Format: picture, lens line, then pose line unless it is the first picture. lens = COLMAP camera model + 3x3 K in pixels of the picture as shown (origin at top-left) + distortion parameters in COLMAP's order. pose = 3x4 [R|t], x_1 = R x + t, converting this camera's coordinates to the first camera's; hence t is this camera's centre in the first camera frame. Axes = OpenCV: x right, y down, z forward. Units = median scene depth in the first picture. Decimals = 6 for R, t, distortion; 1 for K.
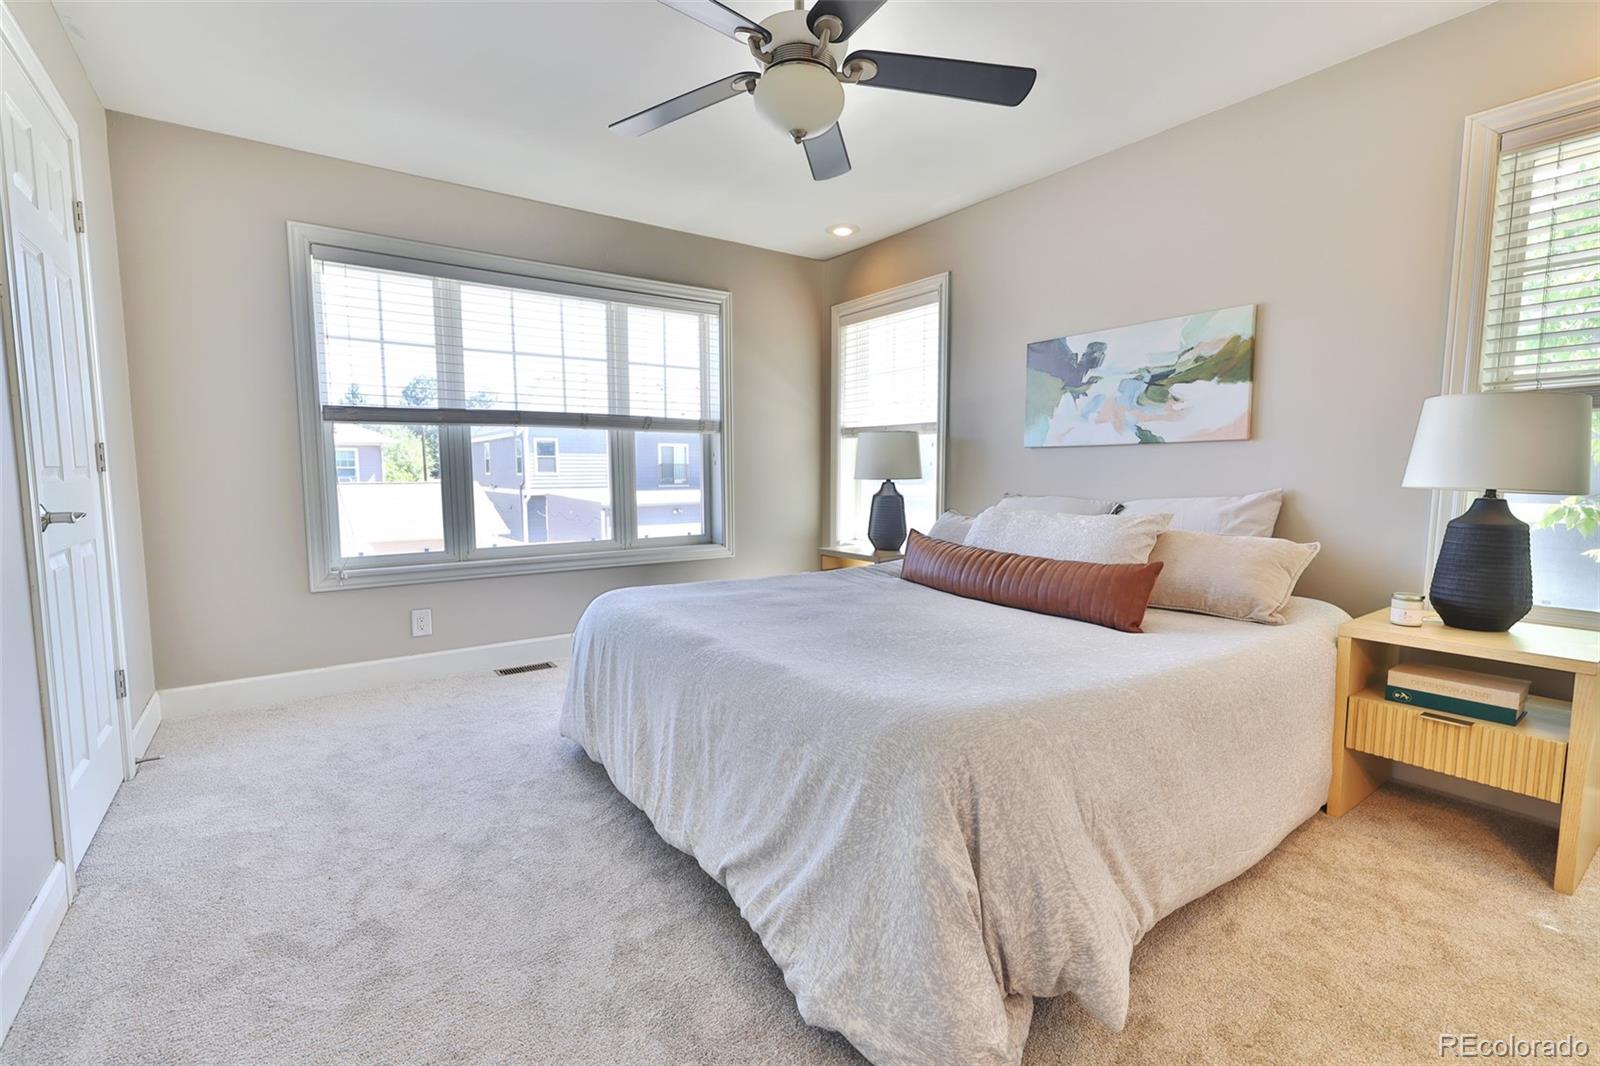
lens RADIAL K [[701.7, 0, 800.0], [0, 701.7, 533.0], [0, 0, 1]] dist [-0.000259, -0.000688]
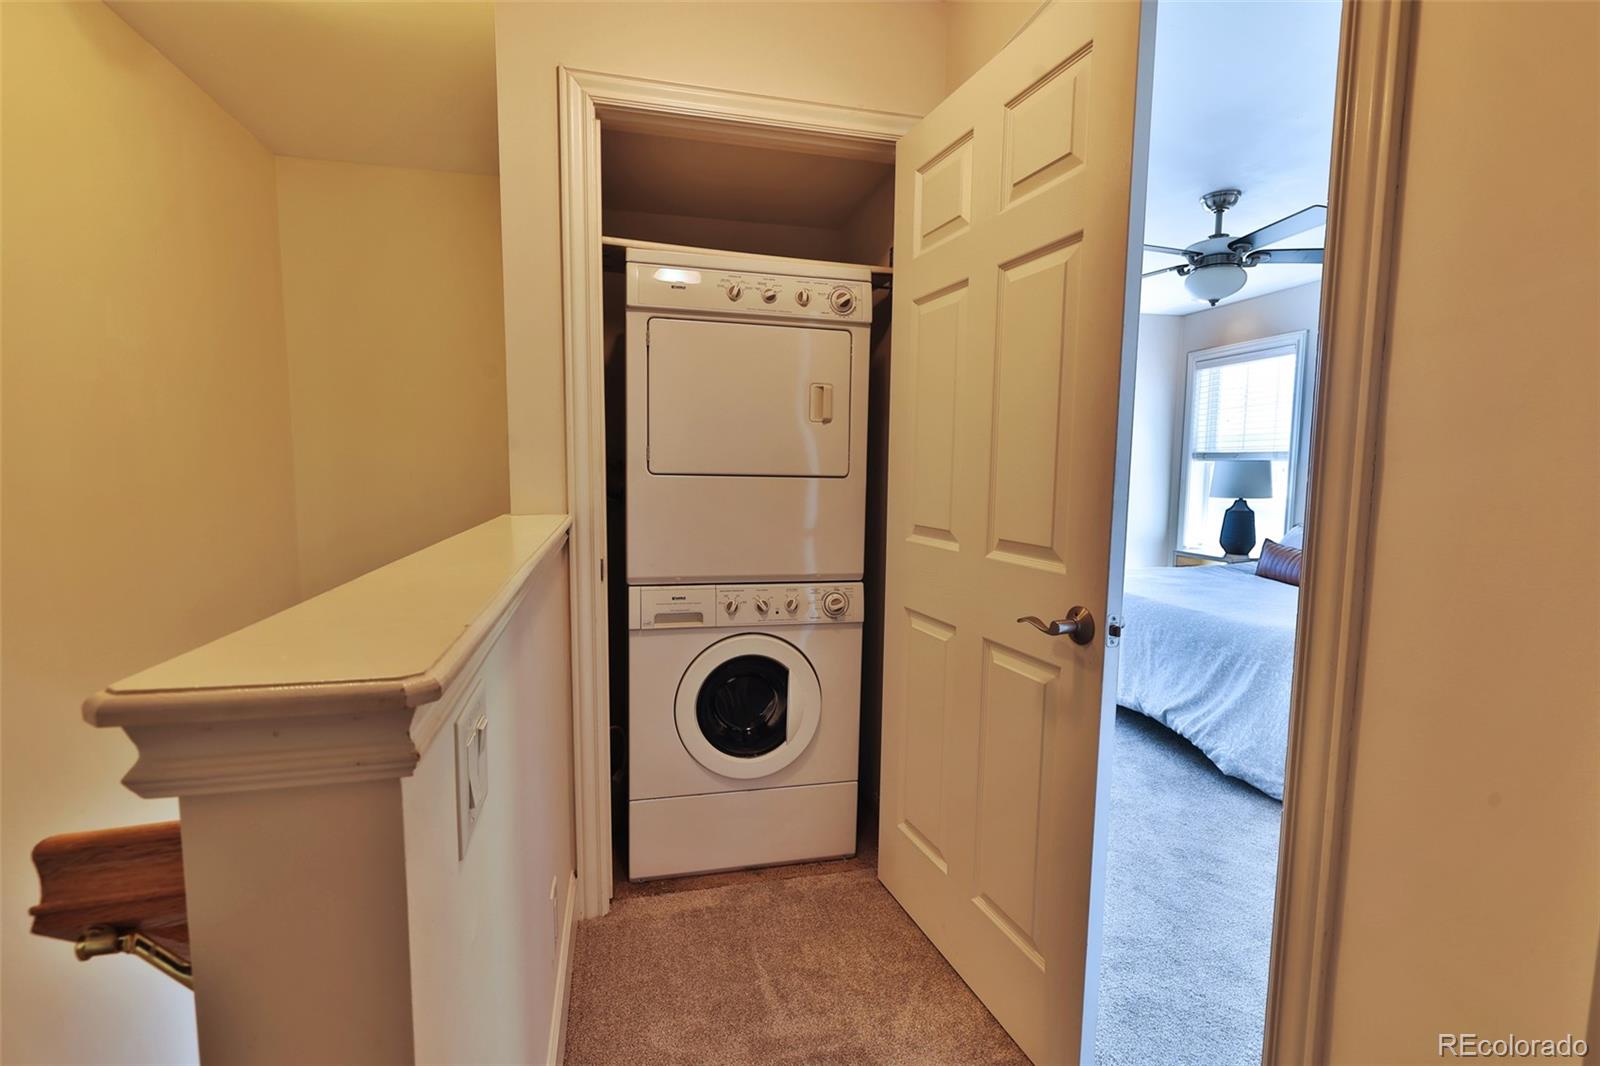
lens RADIAL K [[701.7, 0, 800.0], [0, 701.7, 533.0], [0, 0, 1]] dist [-0.000259, -0.000688]
pose [[0.926336, 0.040512, -0.374513, -0.271914], [-0.038405, 0.999176, 0.013090, 0.001172], [0.374735, 0.002257, 0.927129, -0.942431]]
